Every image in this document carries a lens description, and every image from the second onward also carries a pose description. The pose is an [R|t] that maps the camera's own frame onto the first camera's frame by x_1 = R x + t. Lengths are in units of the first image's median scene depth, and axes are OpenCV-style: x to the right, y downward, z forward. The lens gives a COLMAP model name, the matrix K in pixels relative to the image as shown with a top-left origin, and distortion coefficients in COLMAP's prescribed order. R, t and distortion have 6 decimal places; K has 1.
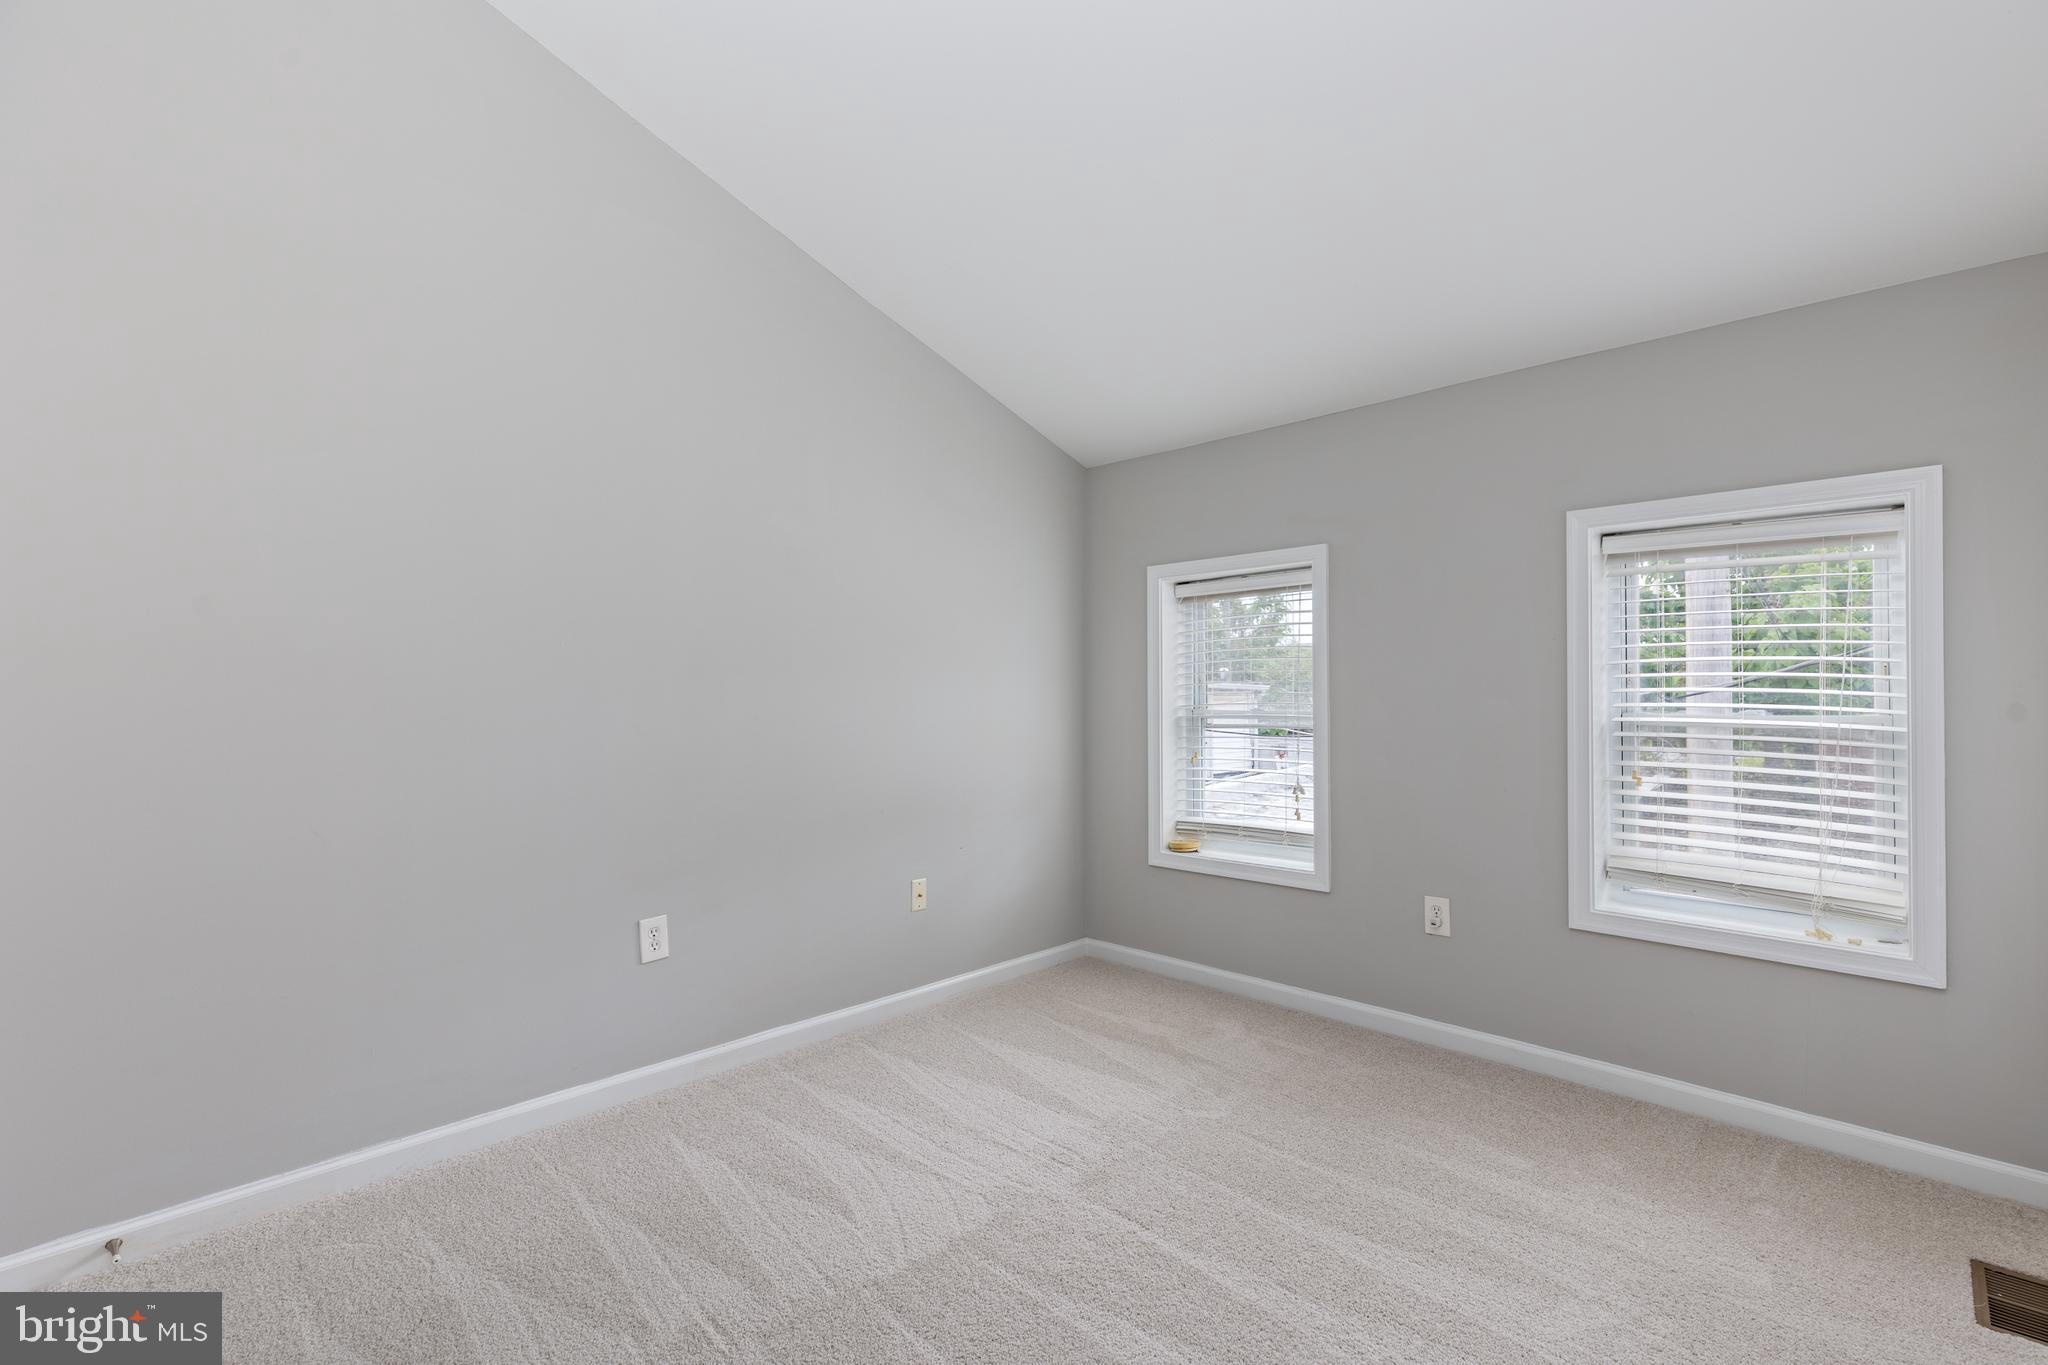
lens RADIAL K [[920.4, 0, 1037.9], [0, 920.4, 683.4], [0, 0, 1]] dist [0.011464, -0.003556]
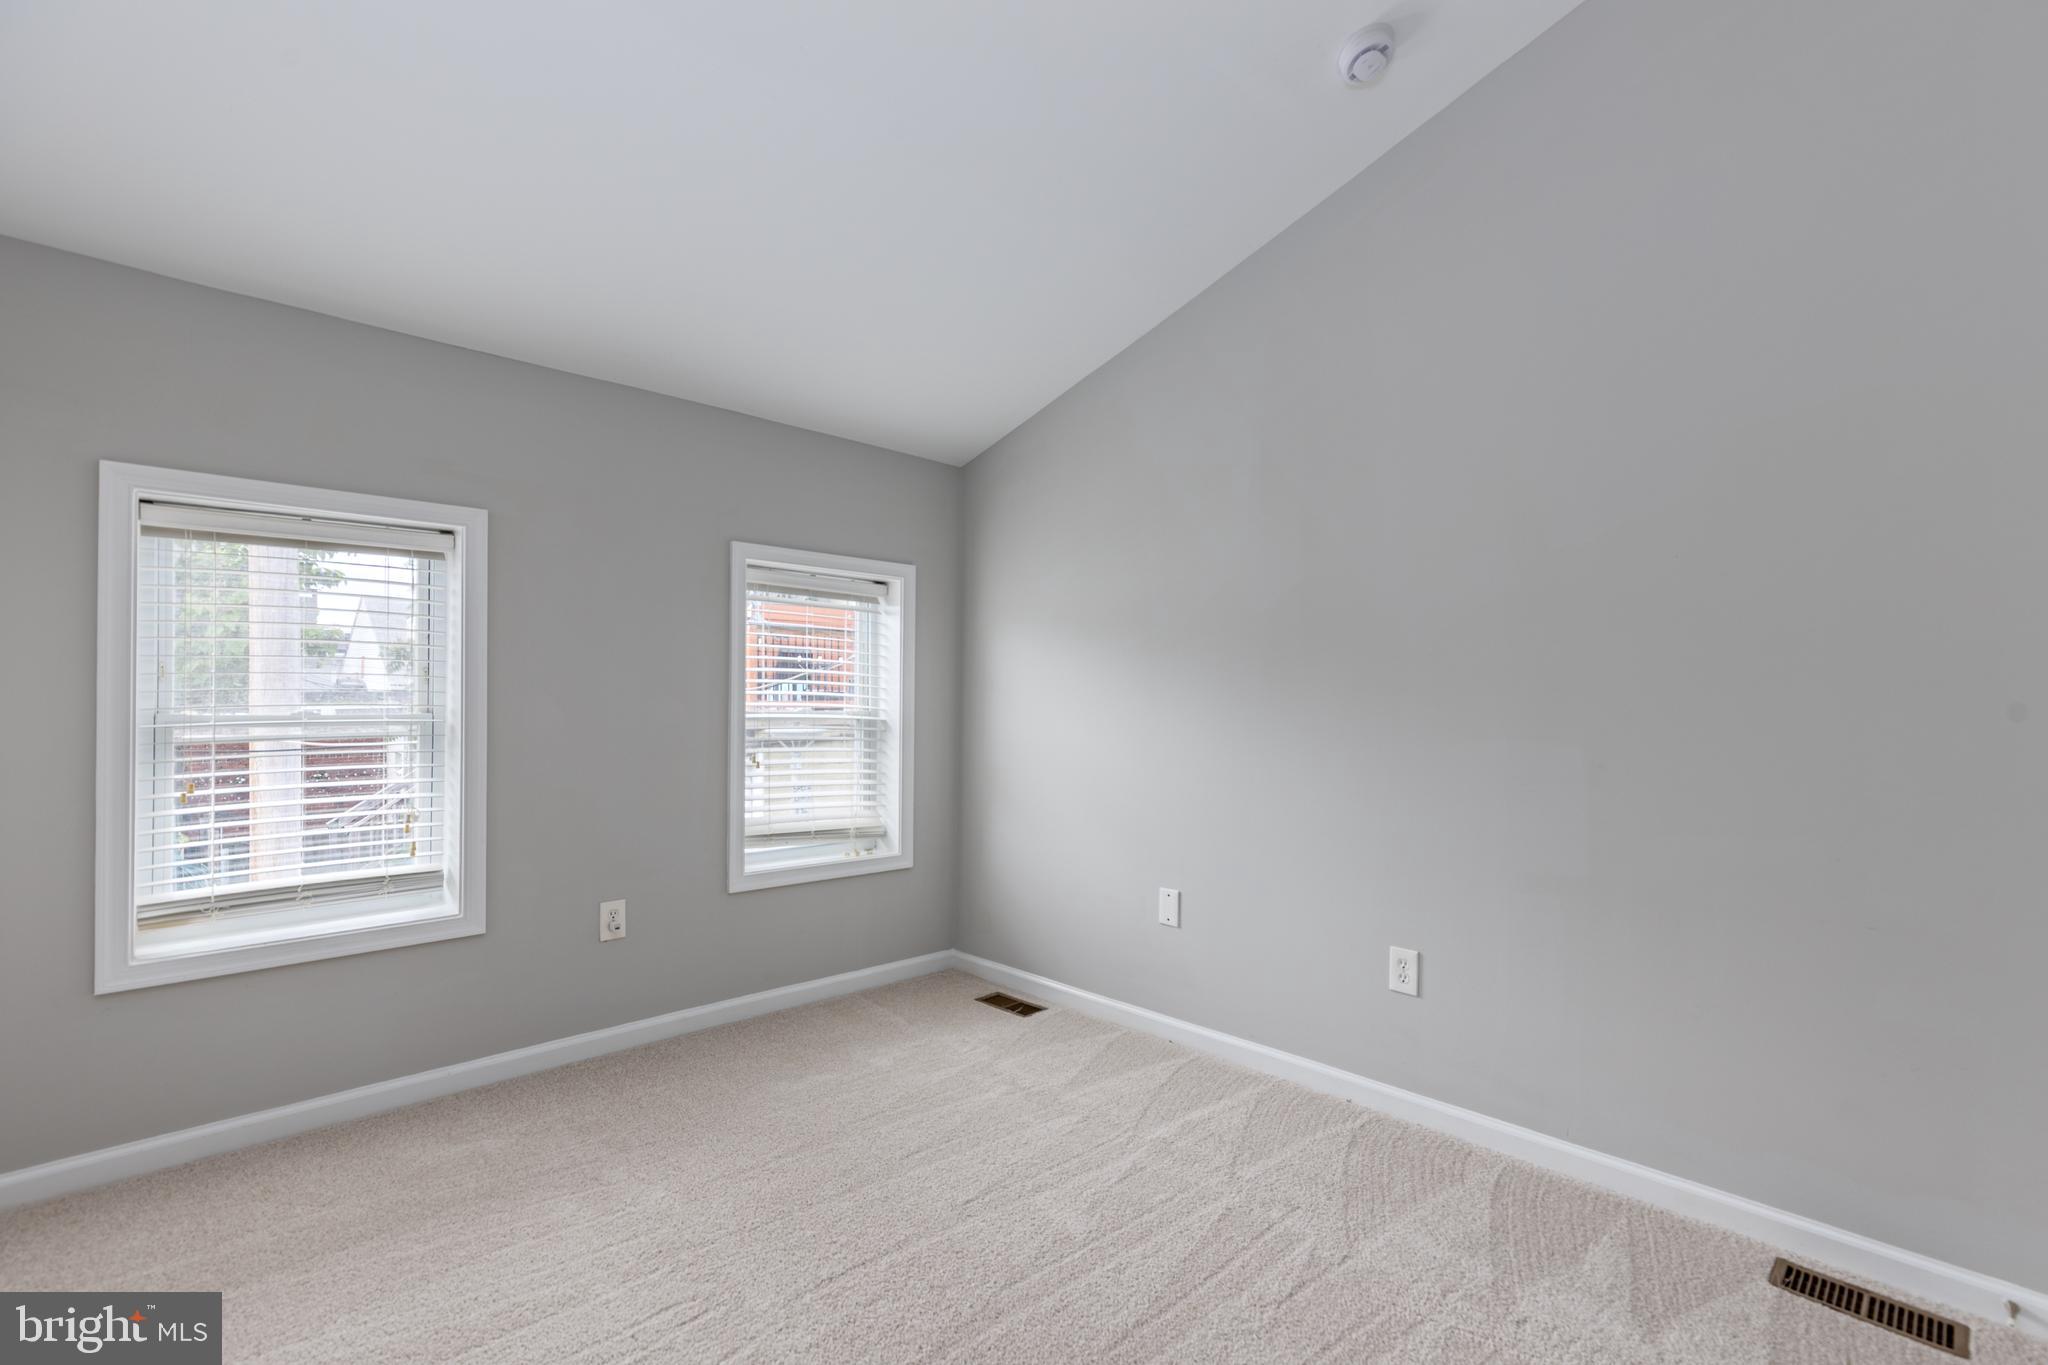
lens RADIAL K [[920.4, 0, 1043.3], [0, 920.4, 693.6], [0, 0, 1]] dist [0.011464, -0.003556]
pose [[0.032852, 0.007491, 0.999432, -0.507515], [-0.016028, 0.999847, -0.006967, 0.010682], [-0.999332, -0.015790, 0.032967, 0.490293]]
